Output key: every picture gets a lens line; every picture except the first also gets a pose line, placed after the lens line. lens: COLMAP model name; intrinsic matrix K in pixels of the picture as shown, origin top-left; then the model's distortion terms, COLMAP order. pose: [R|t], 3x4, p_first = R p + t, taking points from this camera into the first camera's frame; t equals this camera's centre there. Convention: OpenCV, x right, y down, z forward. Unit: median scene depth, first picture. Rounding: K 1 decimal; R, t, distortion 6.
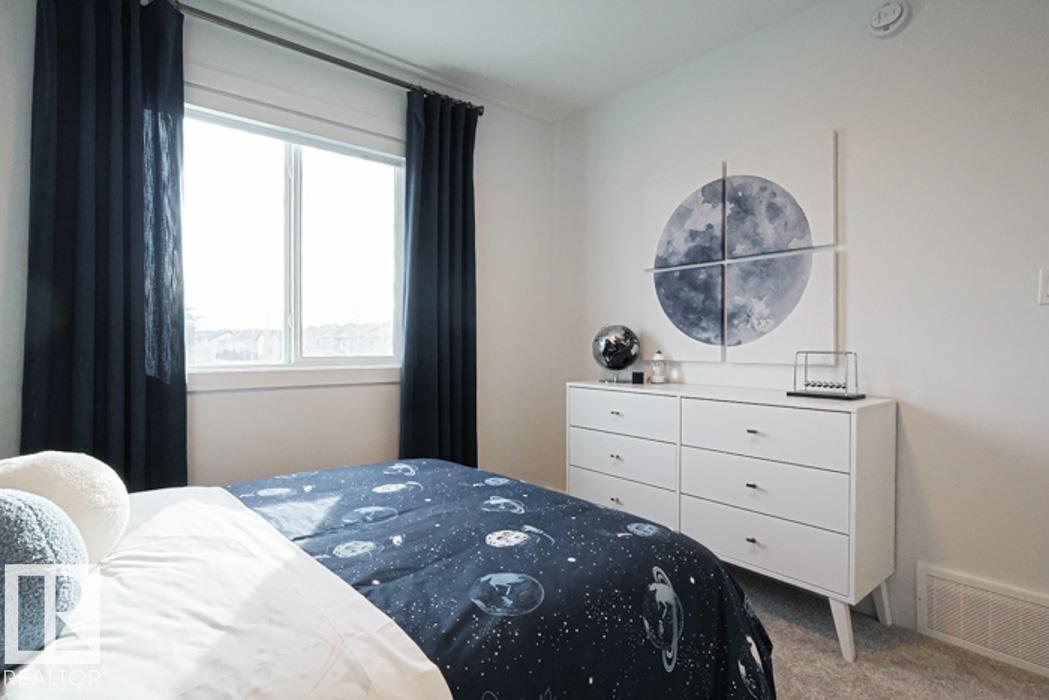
lens RADIAL K [[523.0, 0, 524.5], [0, 523.0, 350.0], [0, 0, 1]] dist [-0.000821, -0.000216]
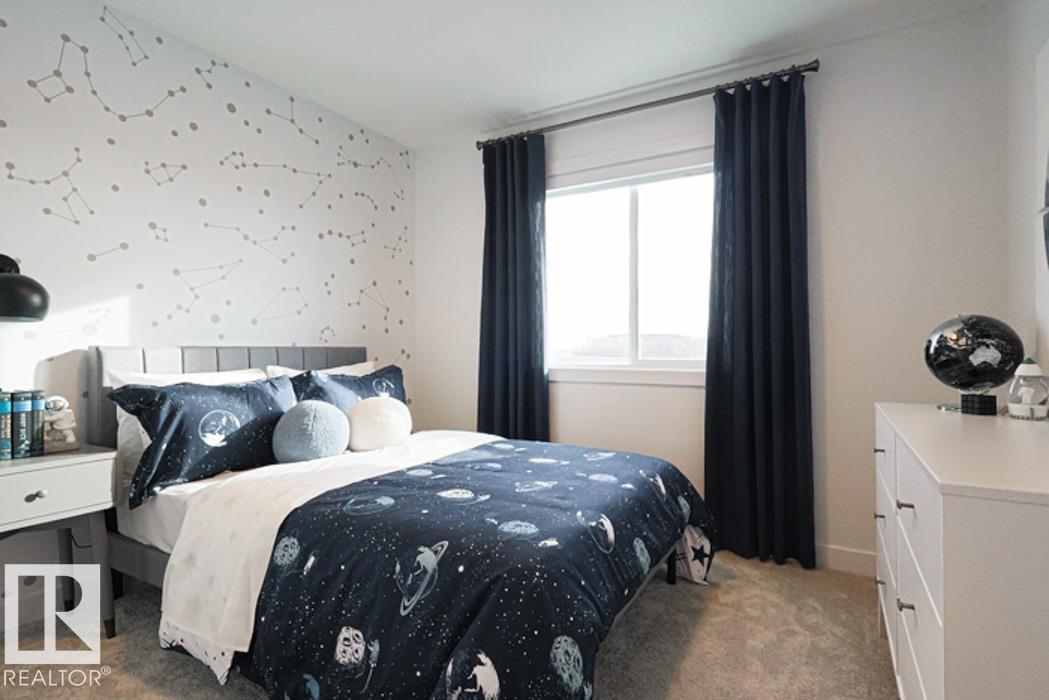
lens RADIAL K [[523.0, 0, 524.5], [0, 523.0, 350.0], [0, 0, 1]] dist [-0.000821, -0.000216]
pose [[0.355605, -0.002644, -0.934632, 0.635883], [-0.010803, 0.999918, -0.006939, 0.001674], [0.934574, 0.012564, 0.355548, 0.345897]]
